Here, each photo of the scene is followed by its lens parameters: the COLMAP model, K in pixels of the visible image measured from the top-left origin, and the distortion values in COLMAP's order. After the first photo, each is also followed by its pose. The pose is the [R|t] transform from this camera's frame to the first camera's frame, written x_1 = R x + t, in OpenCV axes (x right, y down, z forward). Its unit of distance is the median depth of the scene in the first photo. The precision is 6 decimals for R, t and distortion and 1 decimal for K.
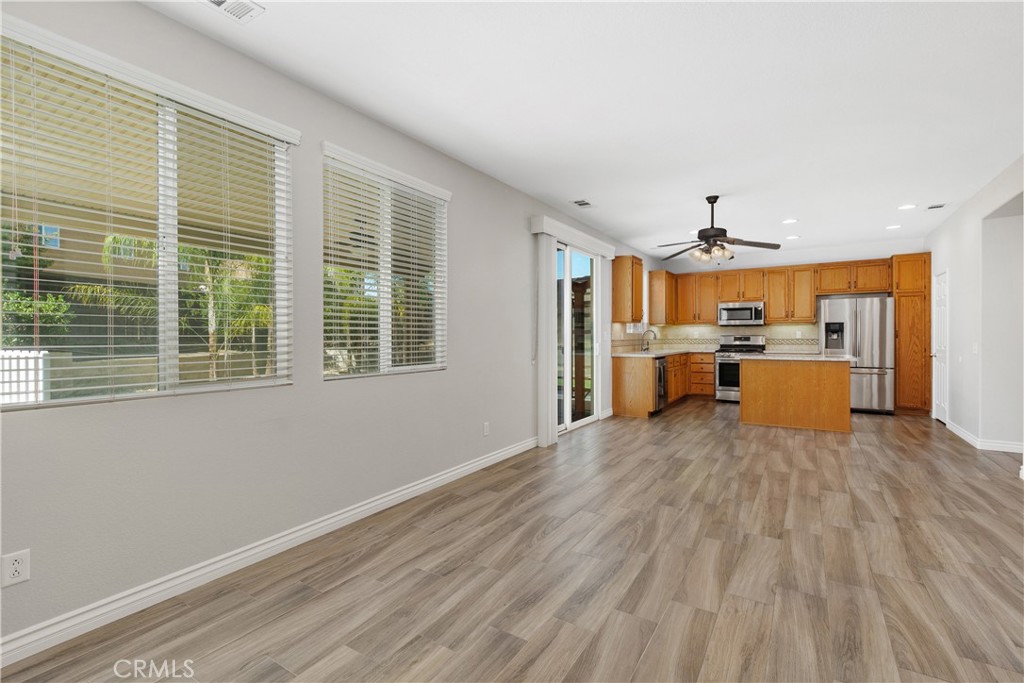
lens RADIAL K [[465.6, 0, 512.0], [0, 465.6, 341.5], [0, 0, 1]] dist [0.002220, -0.000293]
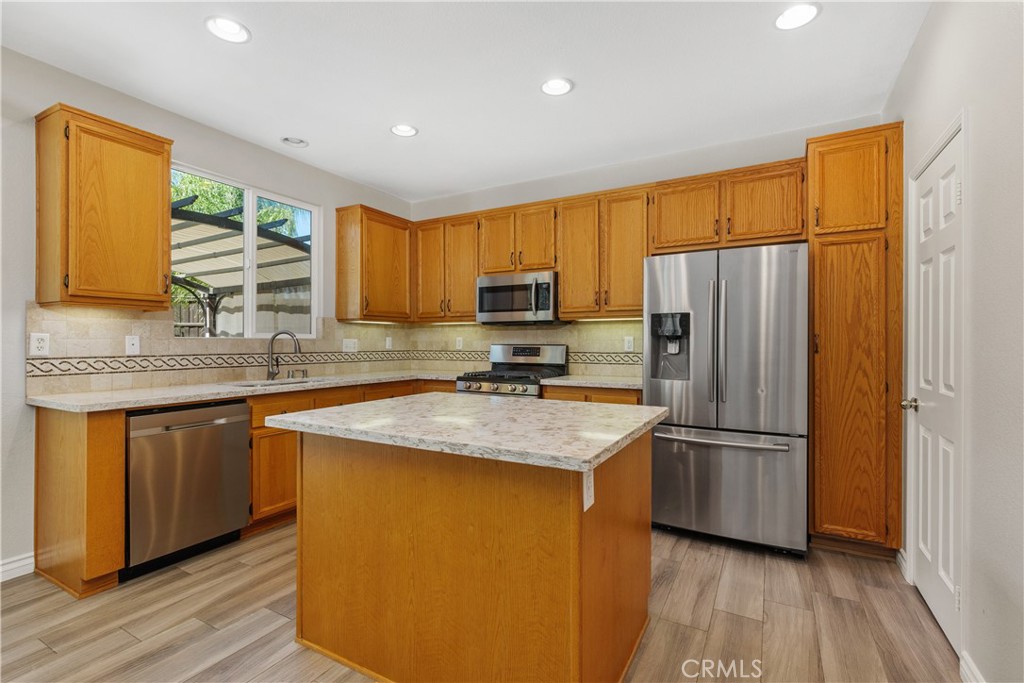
lens RADIAL K [[470.6, 0, 513.6], [0, 470.6, 345.0], [0, 0, 1]] dist [-0.001668, -0.000314]
pose [[0.997979, 0.002810, 0.063487, 0.529918], [-0.002570, 0.999989, -0.003855, -0.012314], [-0.063497, 0.003684, 0.997975, 0.604980]]
